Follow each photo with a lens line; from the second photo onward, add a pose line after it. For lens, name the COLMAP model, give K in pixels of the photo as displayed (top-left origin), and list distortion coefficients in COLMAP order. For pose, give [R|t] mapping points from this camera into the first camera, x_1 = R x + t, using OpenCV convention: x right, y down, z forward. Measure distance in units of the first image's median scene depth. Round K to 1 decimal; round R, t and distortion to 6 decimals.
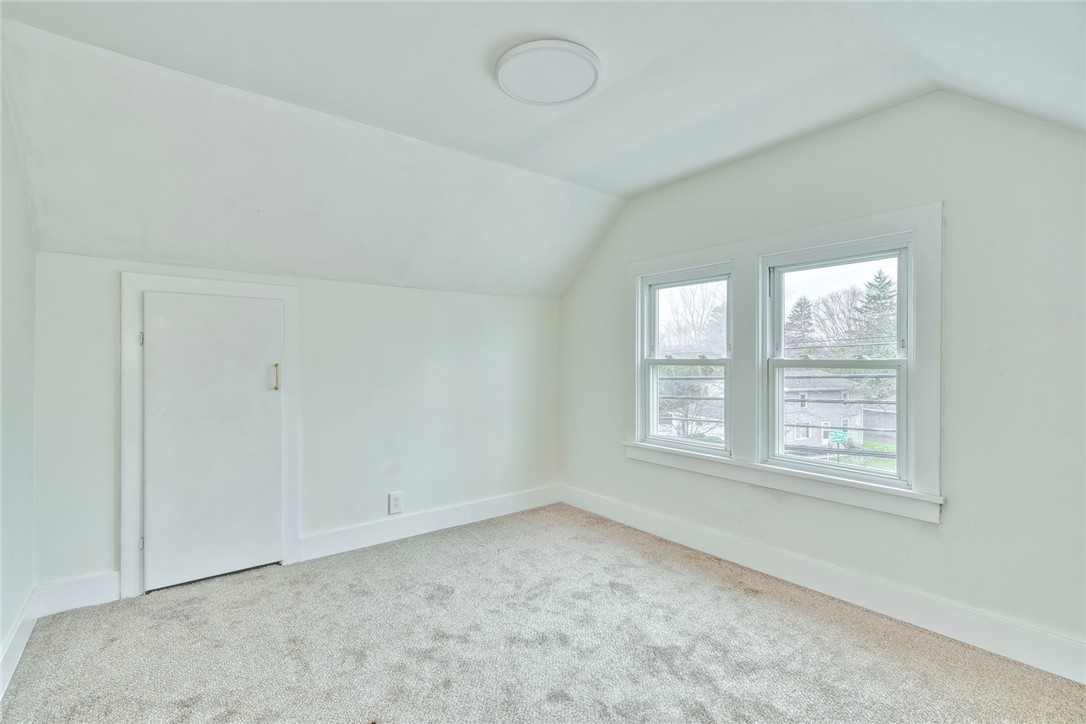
lens RADIAL K [[494.3, 0, 539.7], [0, 494.3, 361.4], [0, 0, 1]] dist [-0.000043, 0.000463]
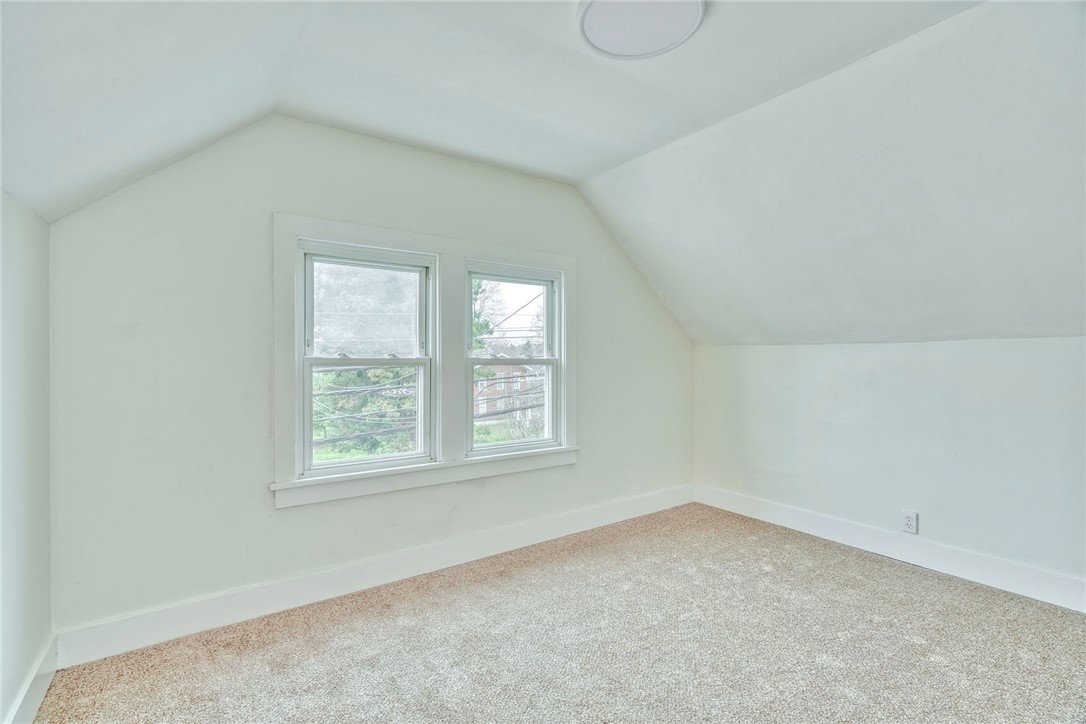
lens RADIAL K [[494.3, 0, 539.7], [0, 494.3, 361.4], [0, 0, 1]] dist [-0.000043, 0.000463]
pose [[0.050064, -0.008236, 0.998712, -0.545416], [0.001610, 0.999965, 0.008165, -0.005186], [-0.998745, 0.001200, 0.050075, 0.742496]]
